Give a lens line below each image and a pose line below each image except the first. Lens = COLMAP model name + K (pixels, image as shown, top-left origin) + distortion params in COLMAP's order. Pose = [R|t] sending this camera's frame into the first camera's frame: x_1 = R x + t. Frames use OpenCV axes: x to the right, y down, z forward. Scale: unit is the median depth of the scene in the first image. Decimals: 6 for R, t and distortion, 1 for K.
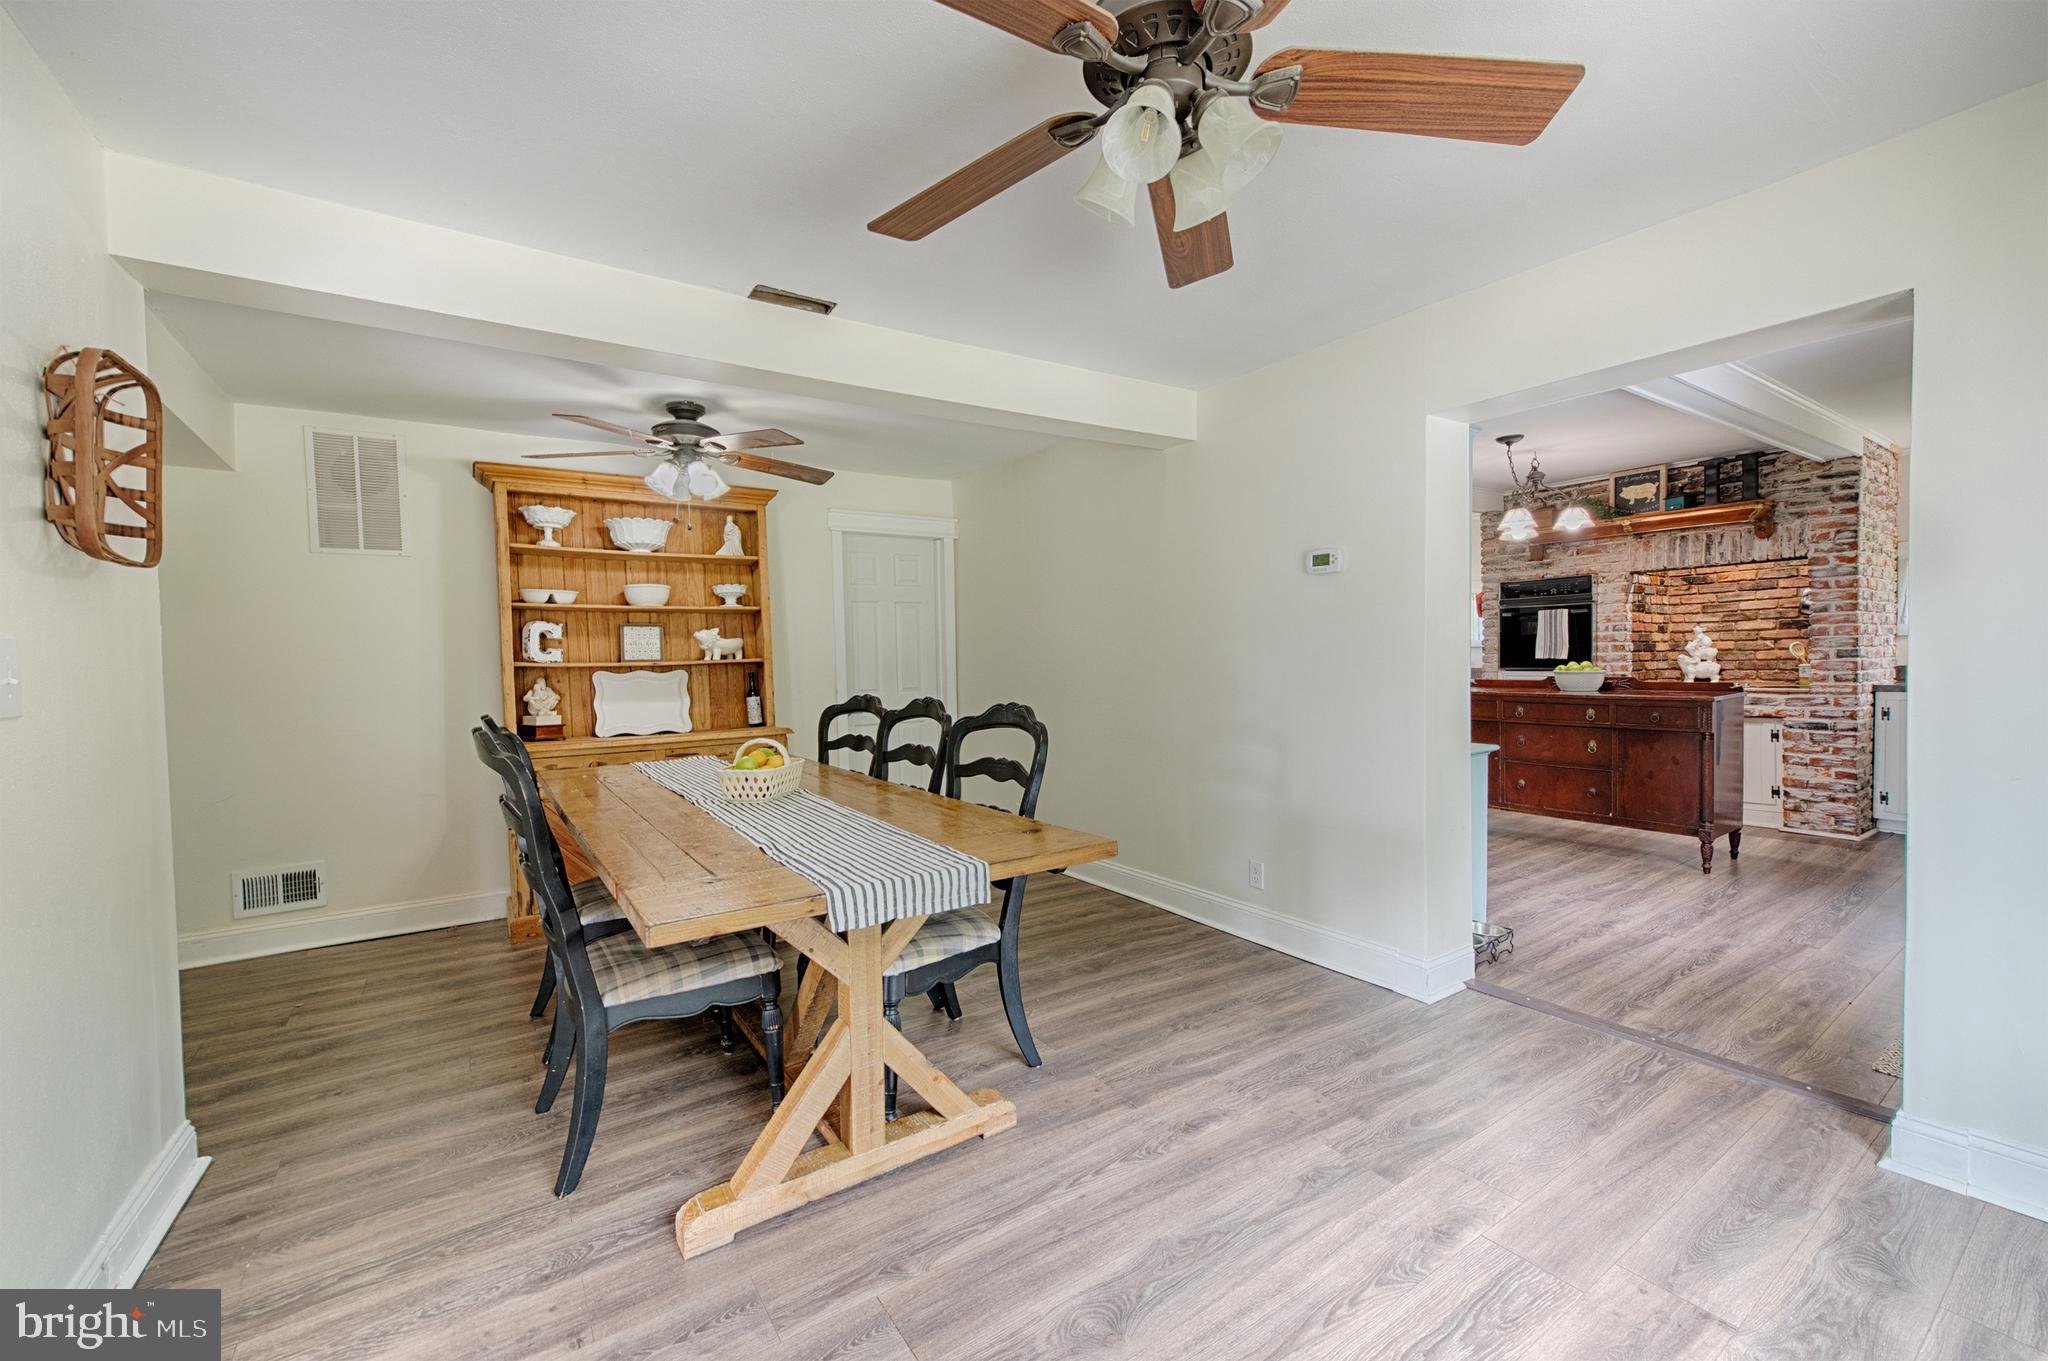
lens RADIAL K [[829.8, 0, 1024.7], [0, 829.8, 683.8], [0, 0, 1]] dist [0.008861, -0.000394]
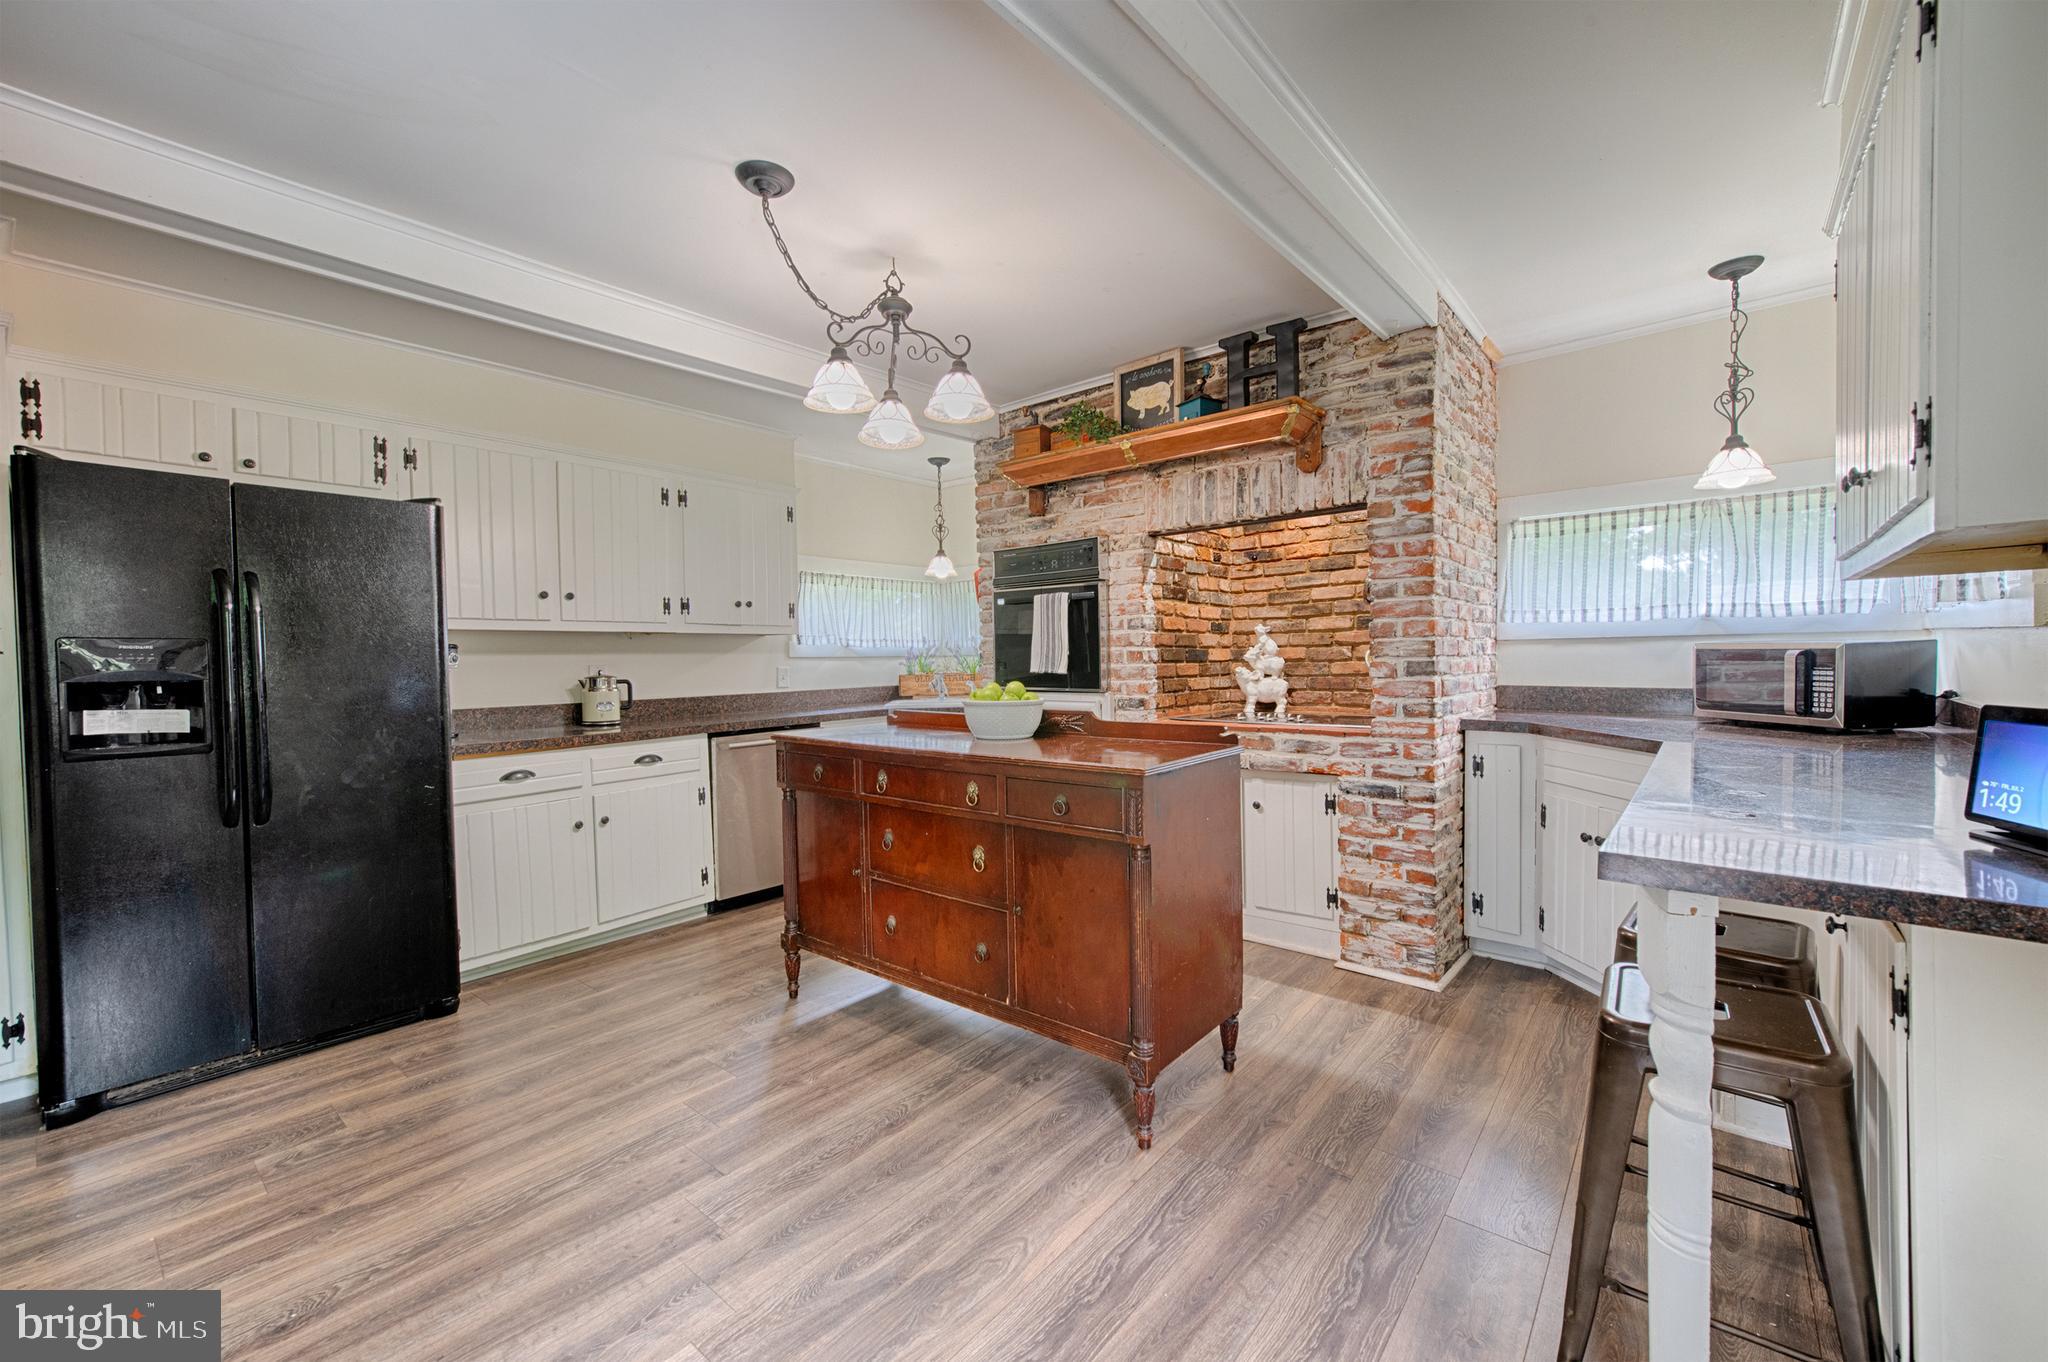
lens RADIAL K [[829.8, 0, 1021.9], [0, 829.8, 682.7], [0, 0, 1]] dist [0.008861, -0.000394]
pose [[0.966265, -0.001572, 0.257545, 0.541342], [0.003290, 0.999975, -0.006239, -0.022579], [-0.257529, 0.006876, 0.966246, 0.490130]]
